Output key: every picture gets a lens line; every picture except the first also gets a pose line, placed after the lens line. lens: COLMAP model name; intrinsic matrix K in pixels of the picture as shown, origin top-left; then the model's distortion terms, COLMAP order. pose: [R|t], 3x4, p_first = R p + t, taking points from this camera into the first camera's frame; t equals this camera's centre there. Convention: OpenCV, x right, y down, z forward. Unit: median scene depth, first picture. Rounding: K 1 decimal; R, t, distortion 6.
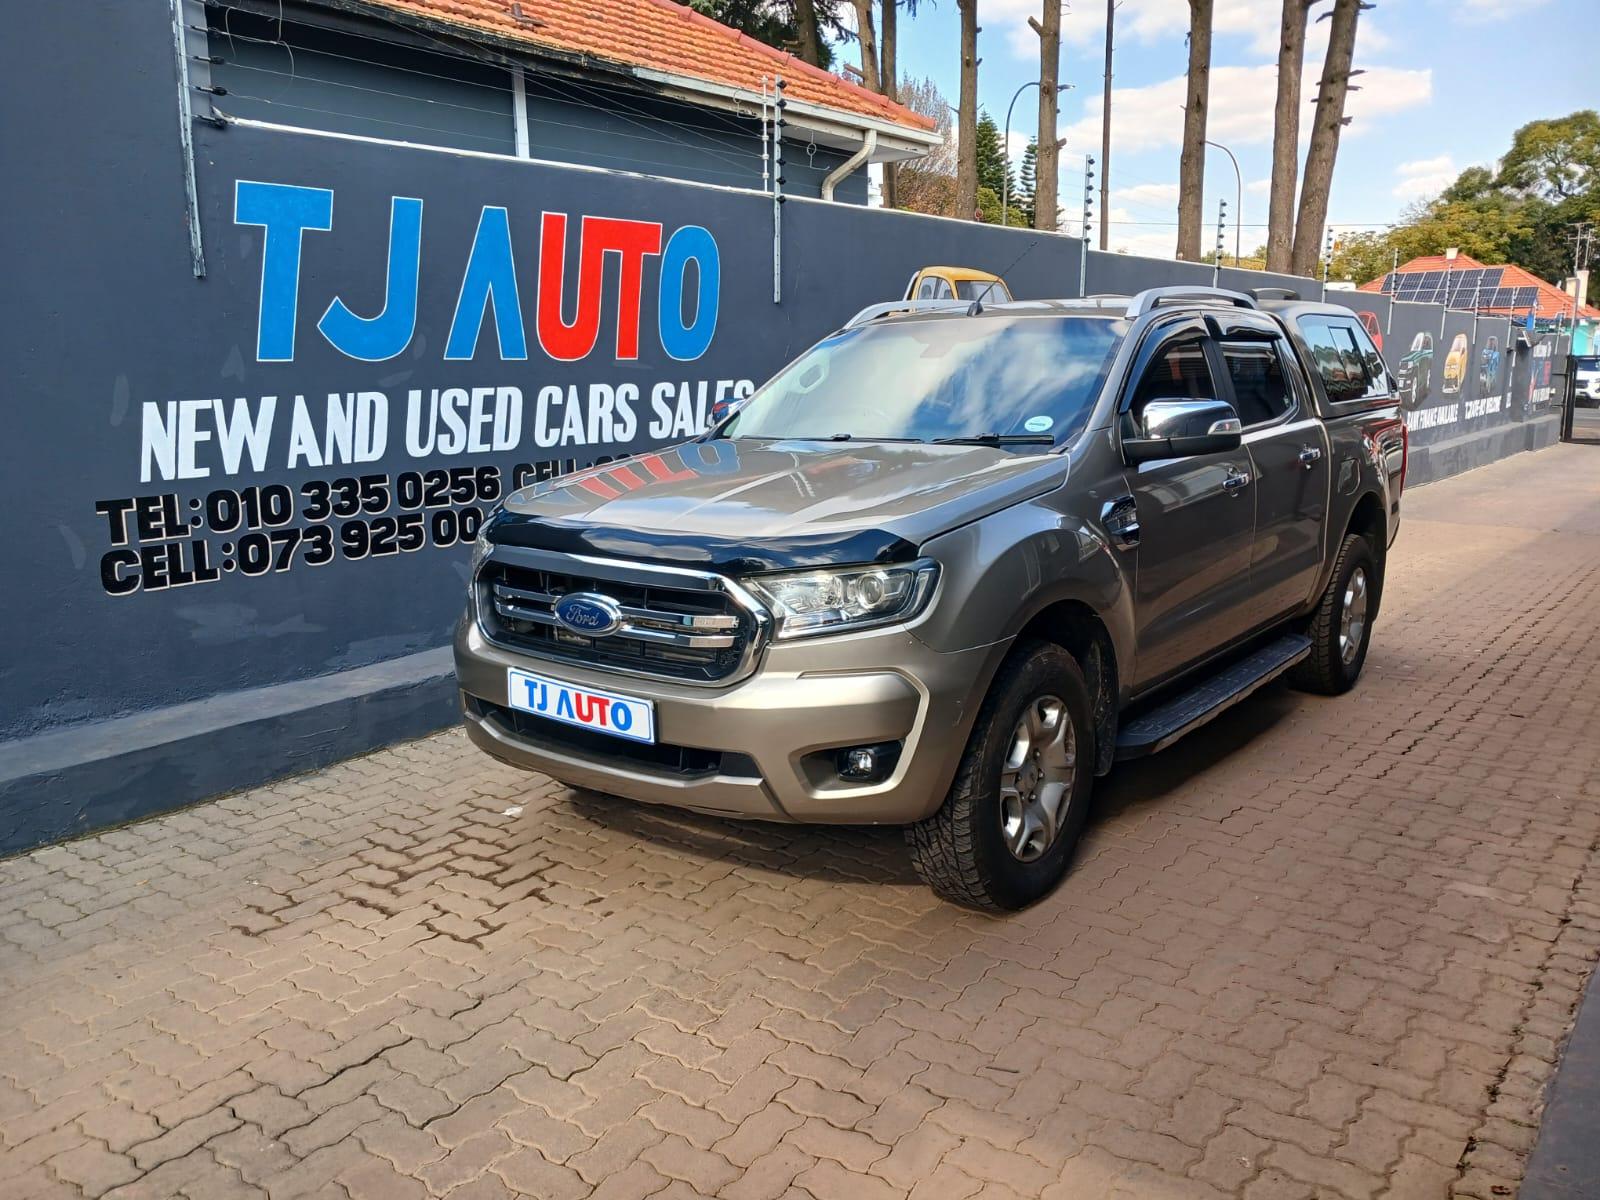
lens RADIAL K [[1235.1, 0, 793.1], [0, 1235.1, 602.7], [0, 0, 1]] dist [0.010364, -0.019648]
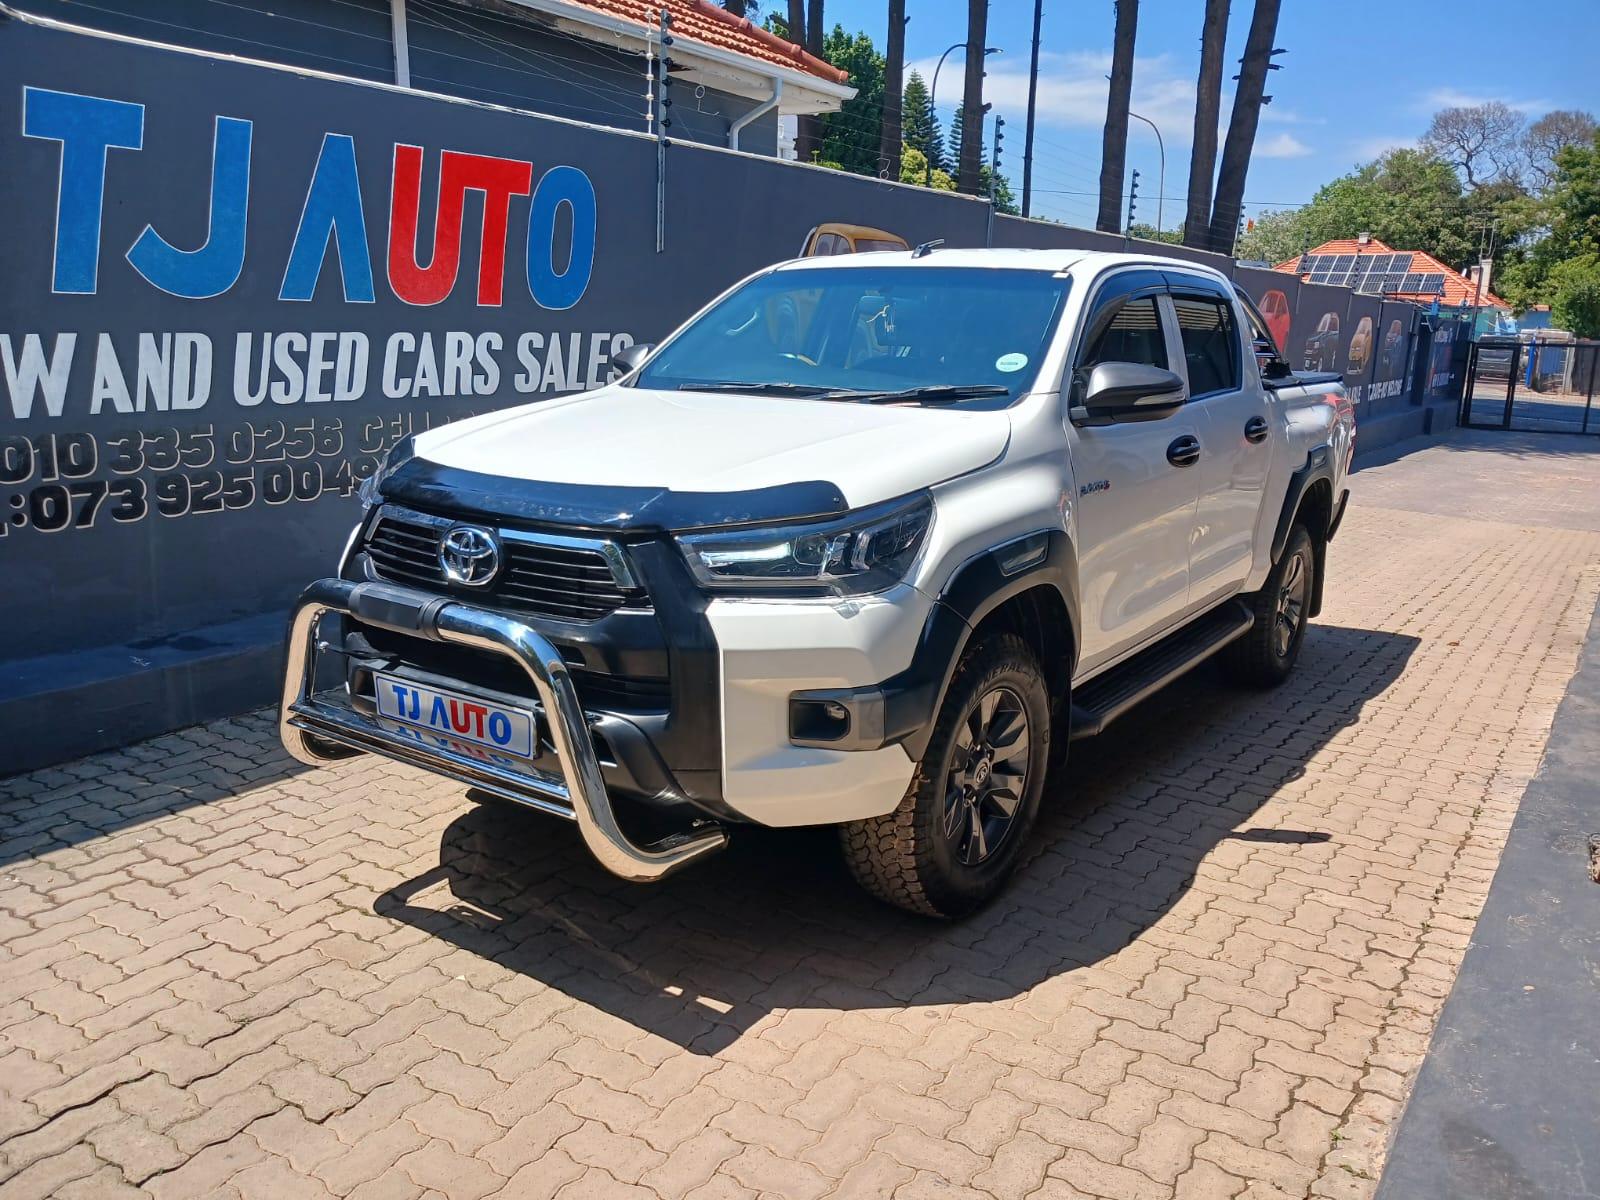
lens RADIAL K [[1247.8, 0, 799.4], [0, 1247.8, 606.9], [0, 0, 1]] dist [-0.054333, 0.091110]
pose [[0.997274, 0.021542, 0.070567, 0.042439], [-0.023931, 0.999163, 0.033174, -0.009273], [-0.069793, -0.034772, 0.996955, 0.053601]]
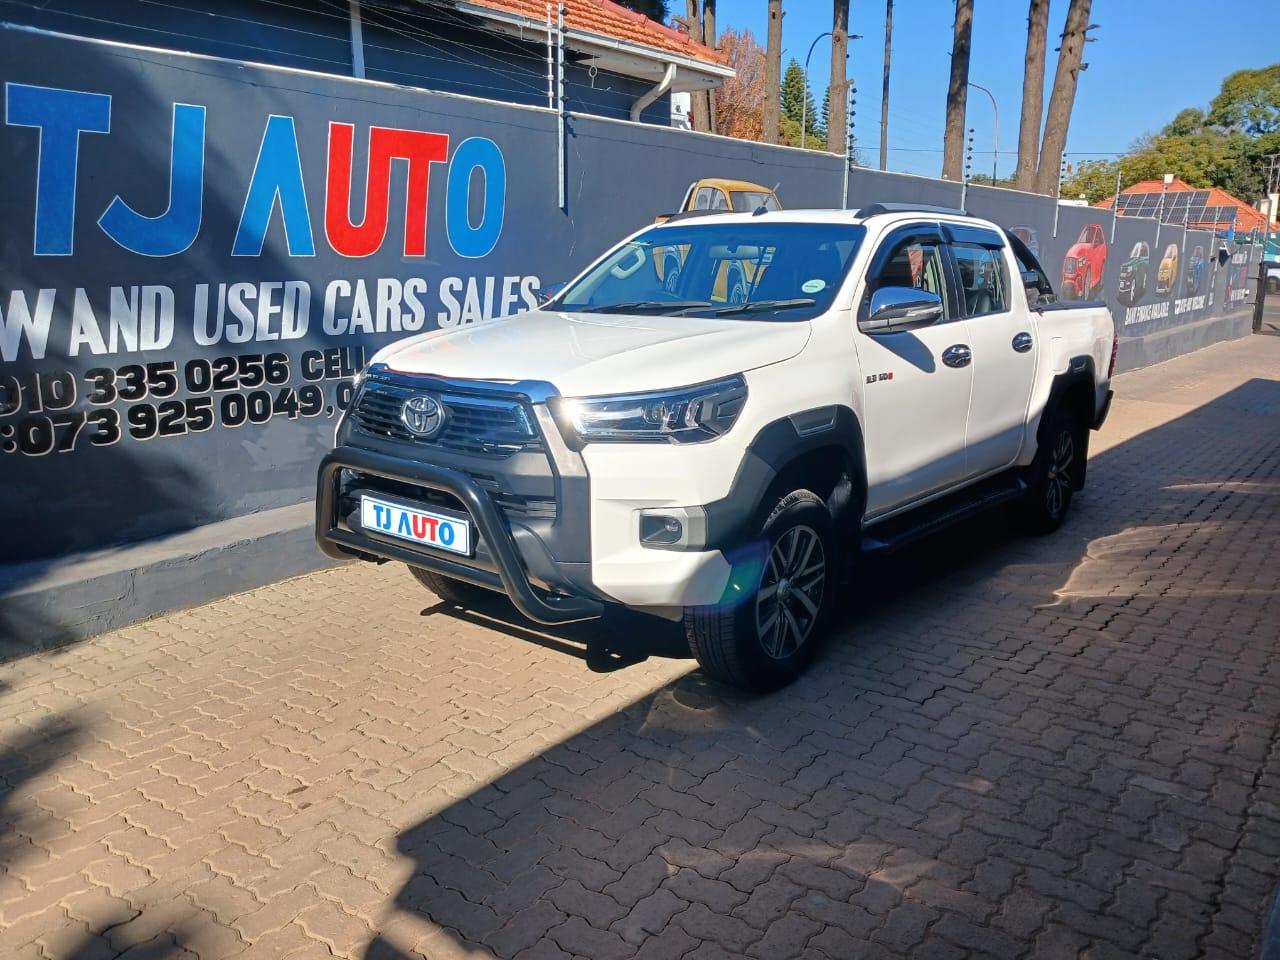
lens RADIAL K [[995.0, 0, 647.8], [0, 995.0, 474.7], [0, 0, 1]] dist [-0.003061, 0.006507]
pose [[0.999911, 0.007900, 0.010711, 0.076429], [-0.008102, 0.999788, 0.018951, -0.023598], [-0.010559, -0.019036, 0.999763, 0.120197]]
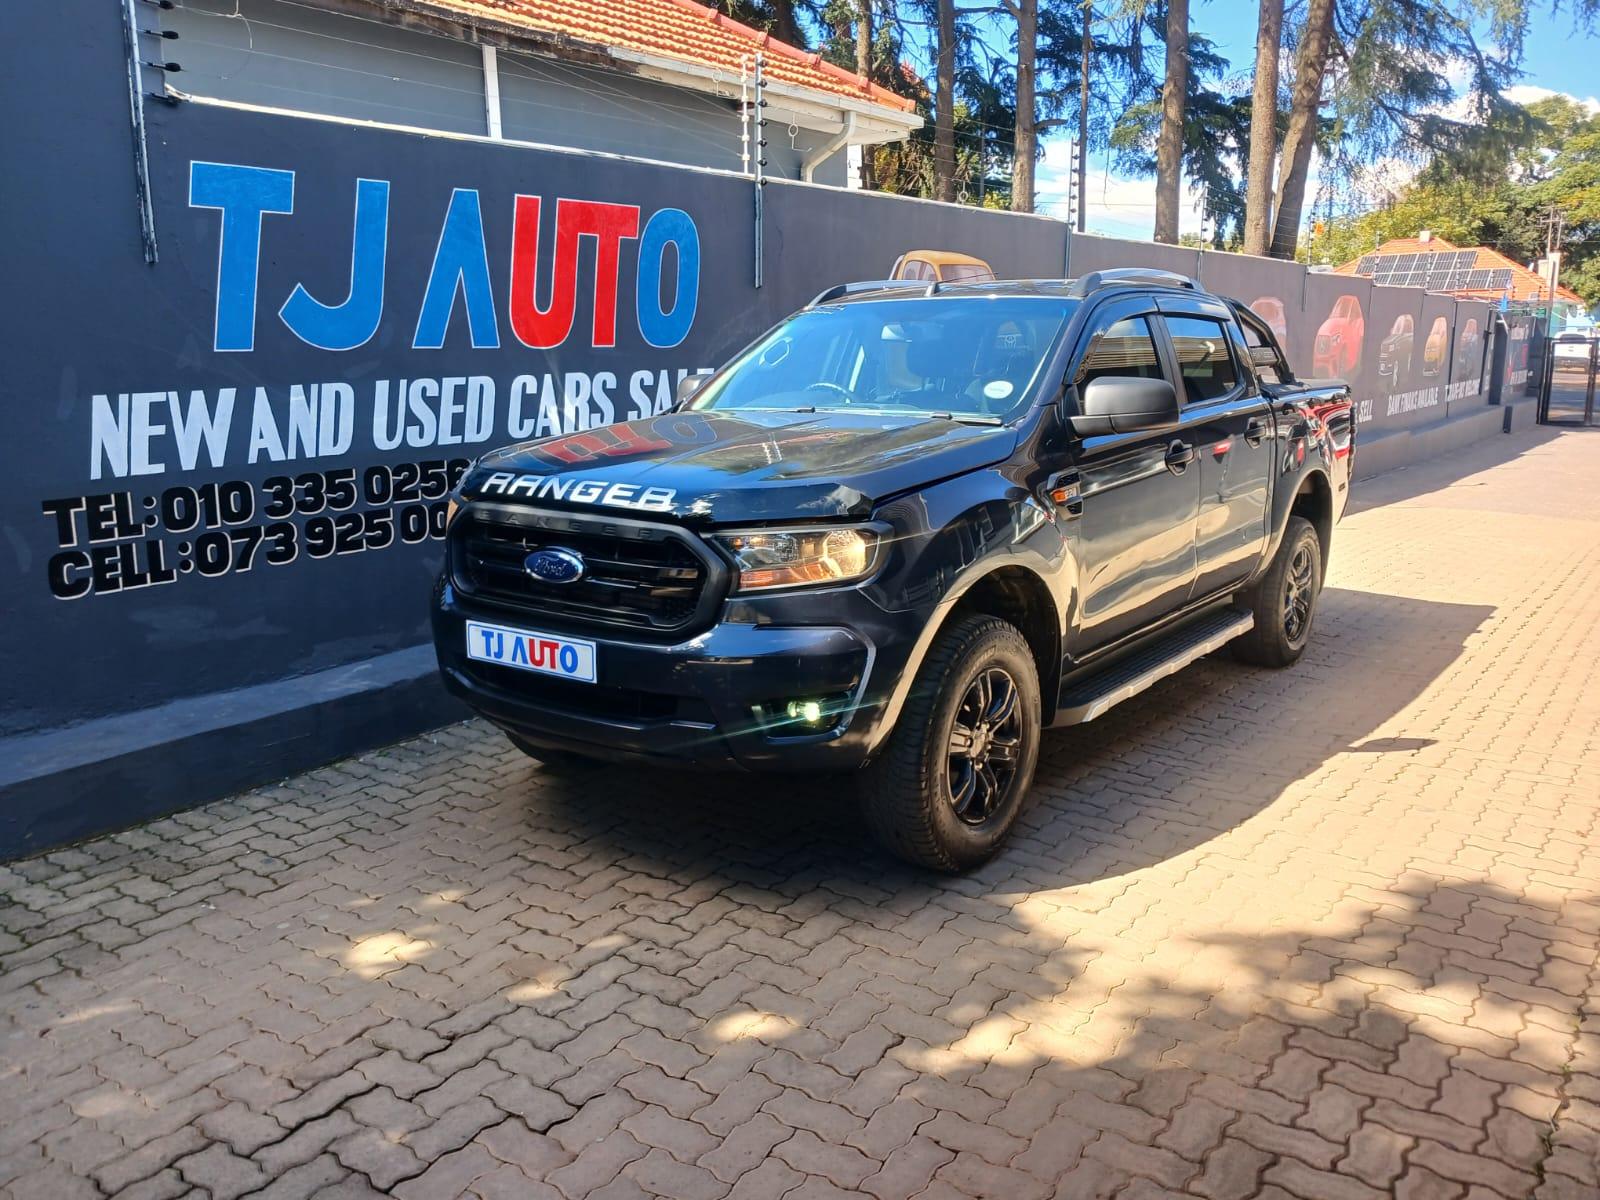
lens RADIAL K [[1238.3, 0, 789.5], [0, 1238.3, 589.6], [0, 0, 1]] dist [0.003905, -0.009232]
pose [[0.999870, -0.005369, 0.015197, -0.006074], [0.005337, 0.999983, 0.002156, -0.010209], [-0.015208, -0.002075, 0.999882, 0.036015]]
